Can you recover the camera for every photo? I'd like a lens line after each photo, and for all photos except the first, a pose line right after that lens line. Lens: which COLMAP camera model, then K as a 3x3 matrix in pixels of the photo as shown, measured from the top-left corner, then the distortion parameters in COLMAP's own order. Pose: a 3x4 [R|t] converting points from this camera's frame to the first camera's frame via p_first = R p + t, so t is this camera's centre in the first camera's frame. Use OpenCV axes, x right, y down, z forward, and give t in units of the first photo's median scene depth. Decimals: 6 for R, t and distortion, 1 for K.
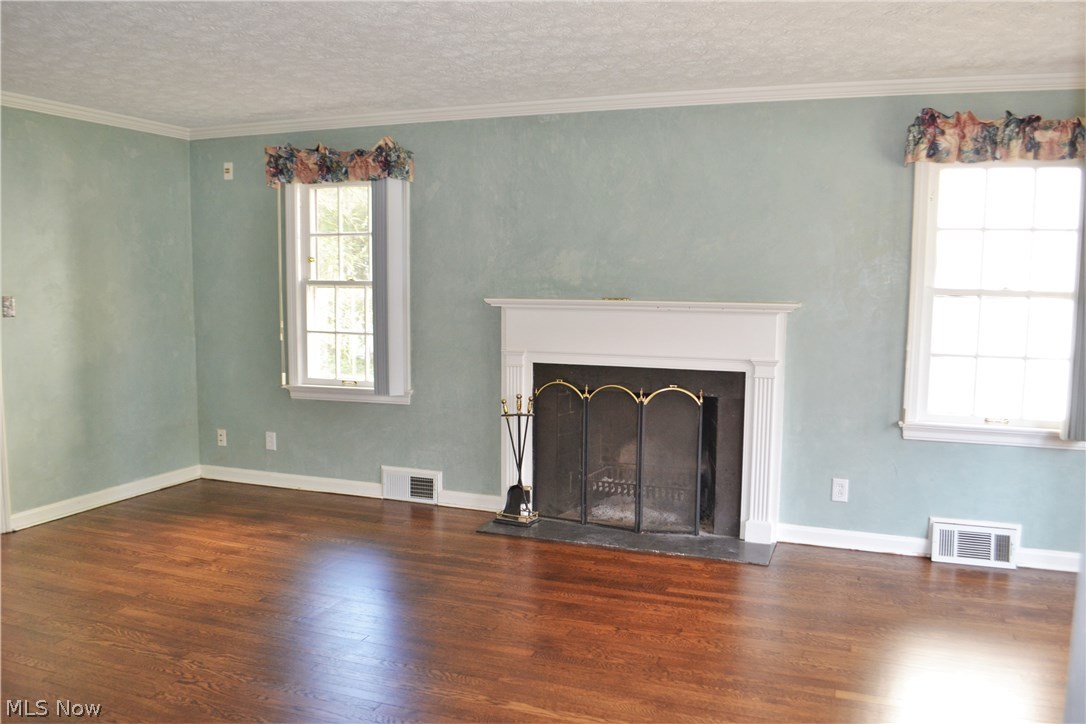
lens RADIAL K [[856.5, 0, 543.0], [0, 856.5, 362.0], [0, 0, 1]] dist [-0.083113, 0.006298]
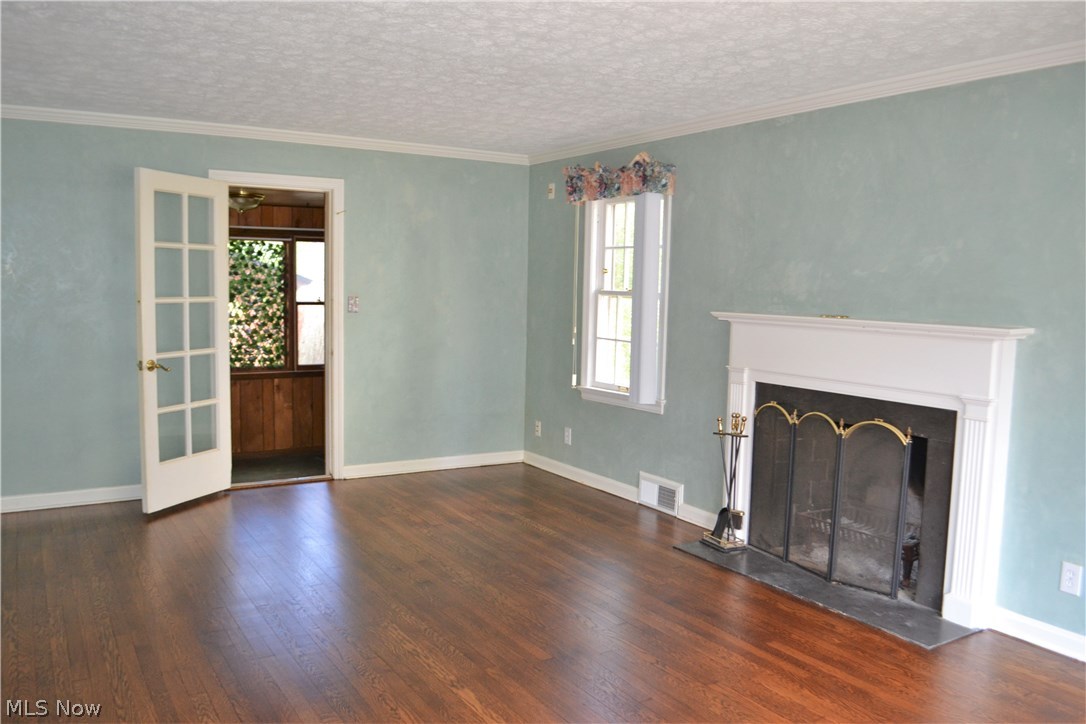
lens RADIAL K [[856.5, 0, 543.0], [0, 856.5, 362.0], [0, 0, 1]] dist [-0.083113, 0.006298]
pose [[0.797246, 0.065216, -0.600122, 0.359948], [-0.075142, 0.997136, 0.008535, -0.010713], [0.598960, 0.038290, 0.799863, 0.110064]]
